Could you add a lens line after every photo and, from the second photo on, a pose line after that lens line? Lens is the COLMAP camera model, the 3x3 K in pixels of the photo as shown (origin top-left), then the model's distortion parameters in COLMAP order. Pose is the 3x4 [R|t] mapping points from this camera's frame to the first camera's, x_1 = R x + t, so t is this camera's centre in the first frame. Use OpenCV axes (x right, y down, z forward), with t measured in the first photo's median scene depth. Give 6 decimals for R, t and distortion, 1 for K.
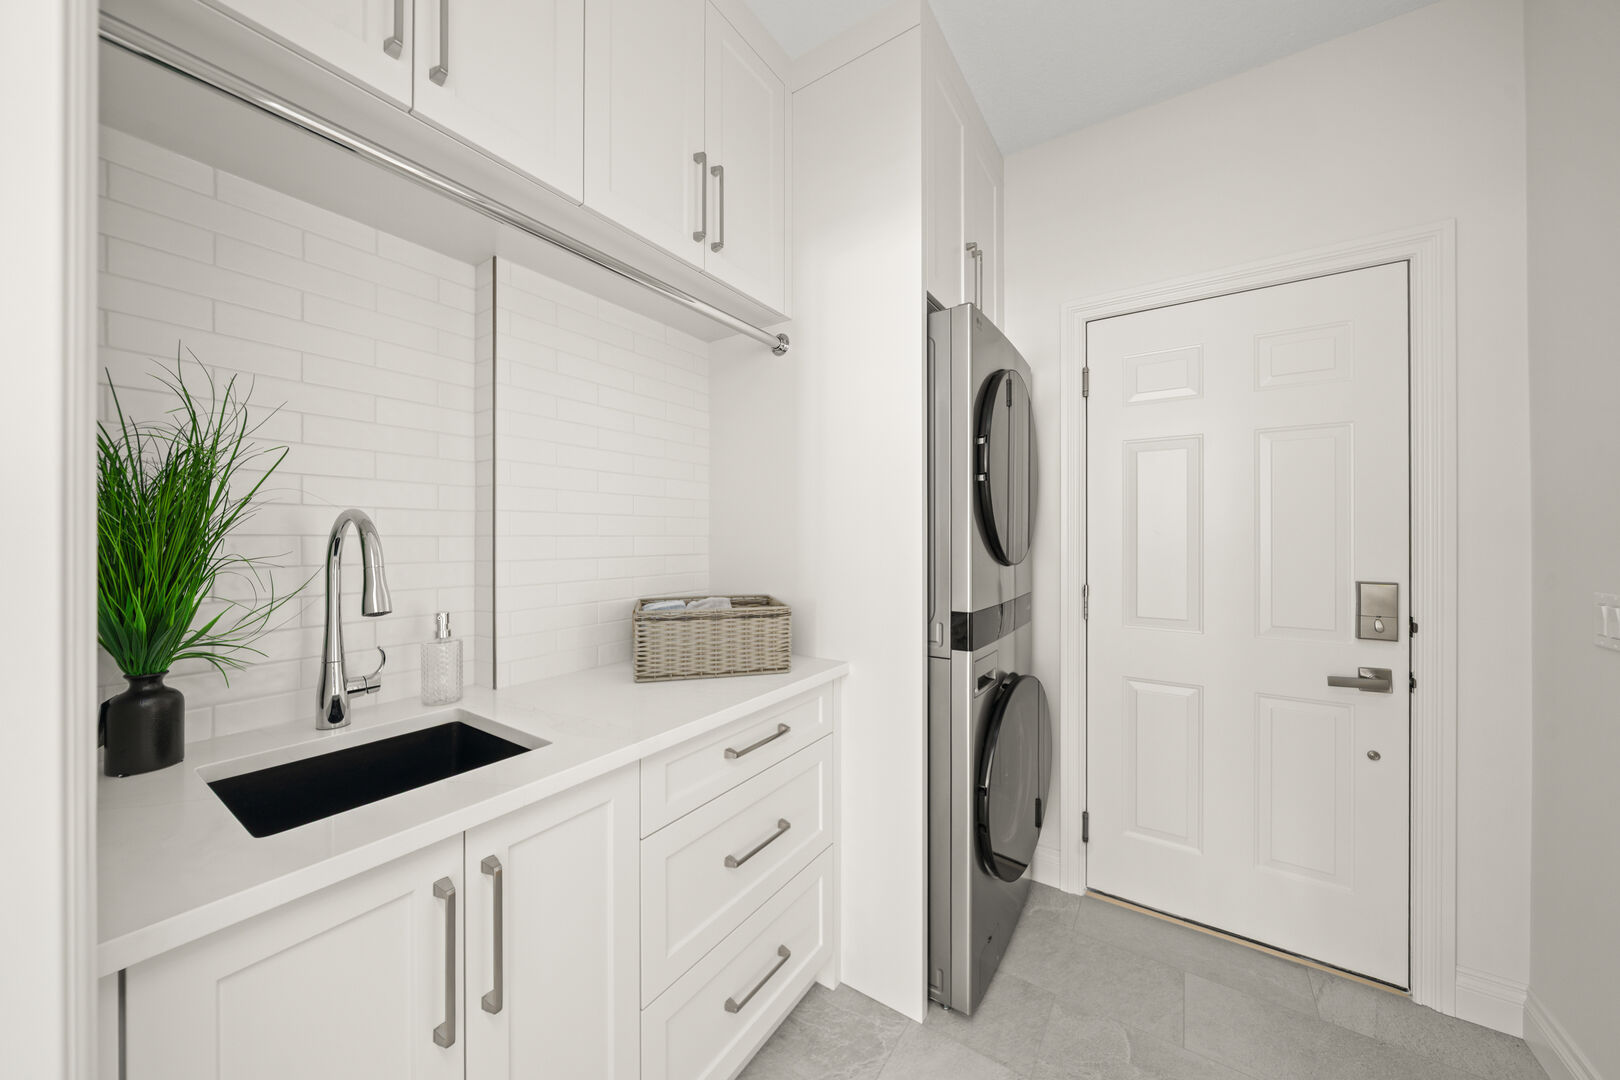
lens RADIAL K [[555.1, 0, 817.7], [0, 555.1, 540.2], [0, 0, 1]] dist [-0.007452, -0.000138]
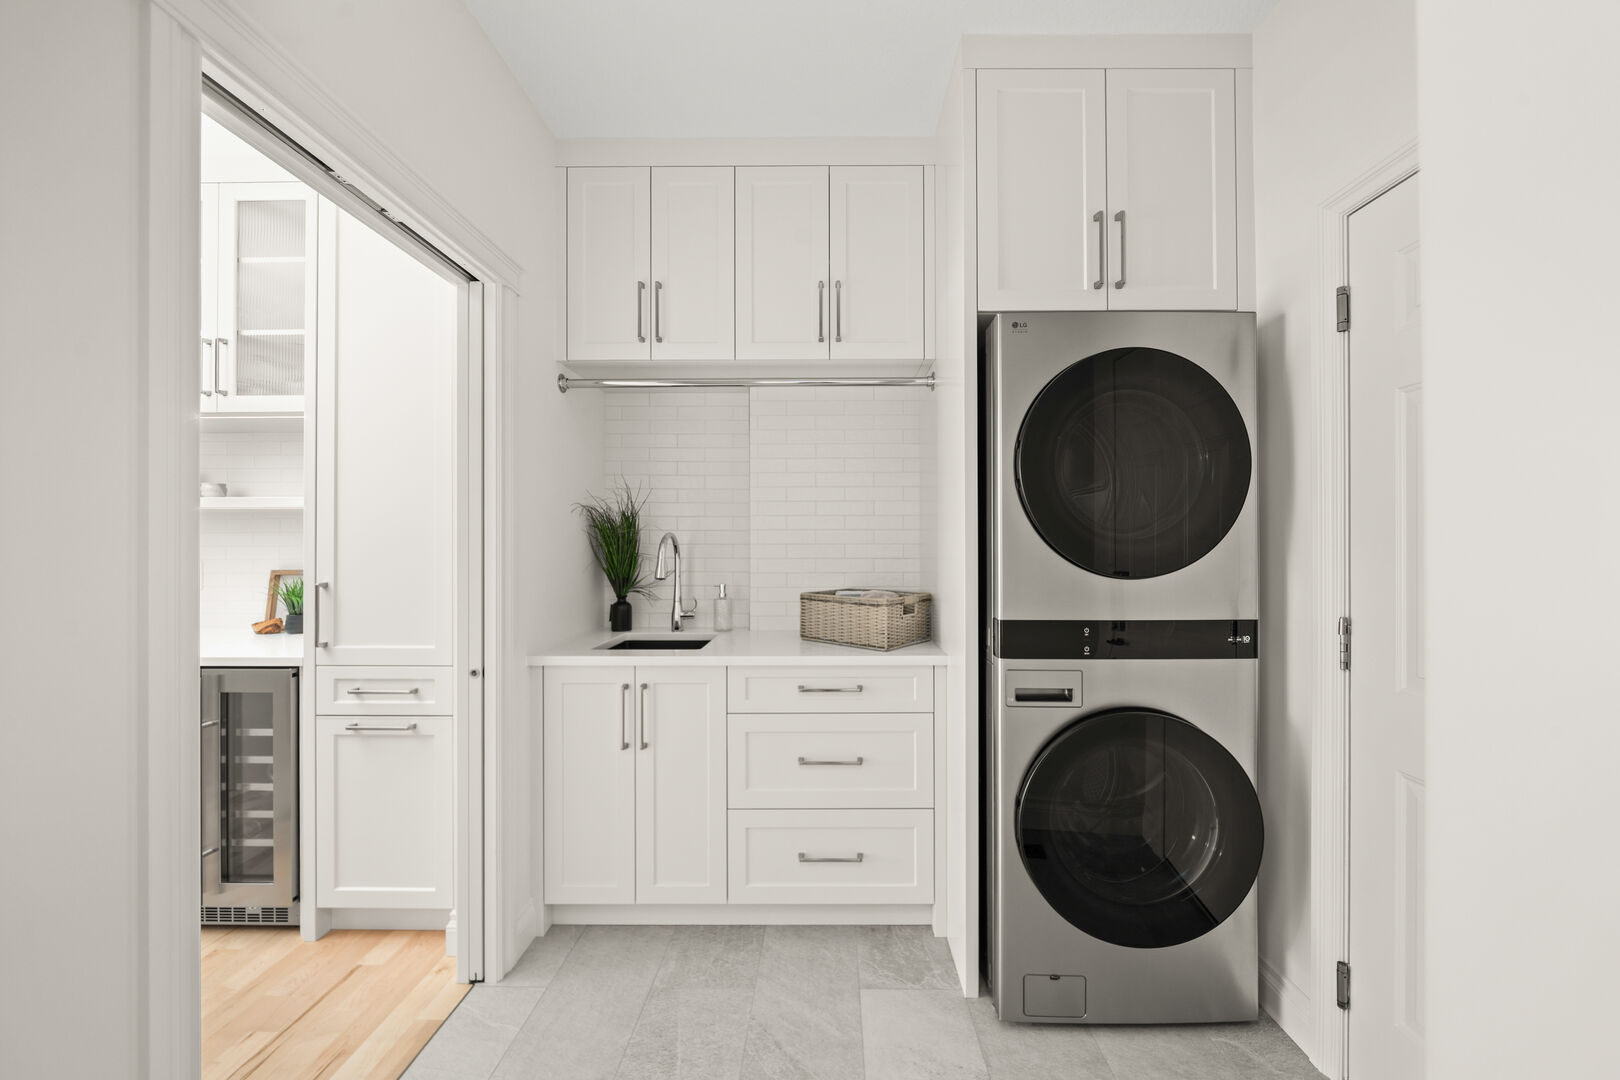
lens RADIAL K [[555.1, 0, 806.9], [0, 555.1, 549.7], [0, 0, 1]] dist [-0.007452, -0.000138]
pose [[0.550766, 0.004284, -0.834648, 1.012381], [-0.003543, 0.999990, 0.002795, 0.003054], [0.834652, 0.001418, 0.550776, 0.165919]]
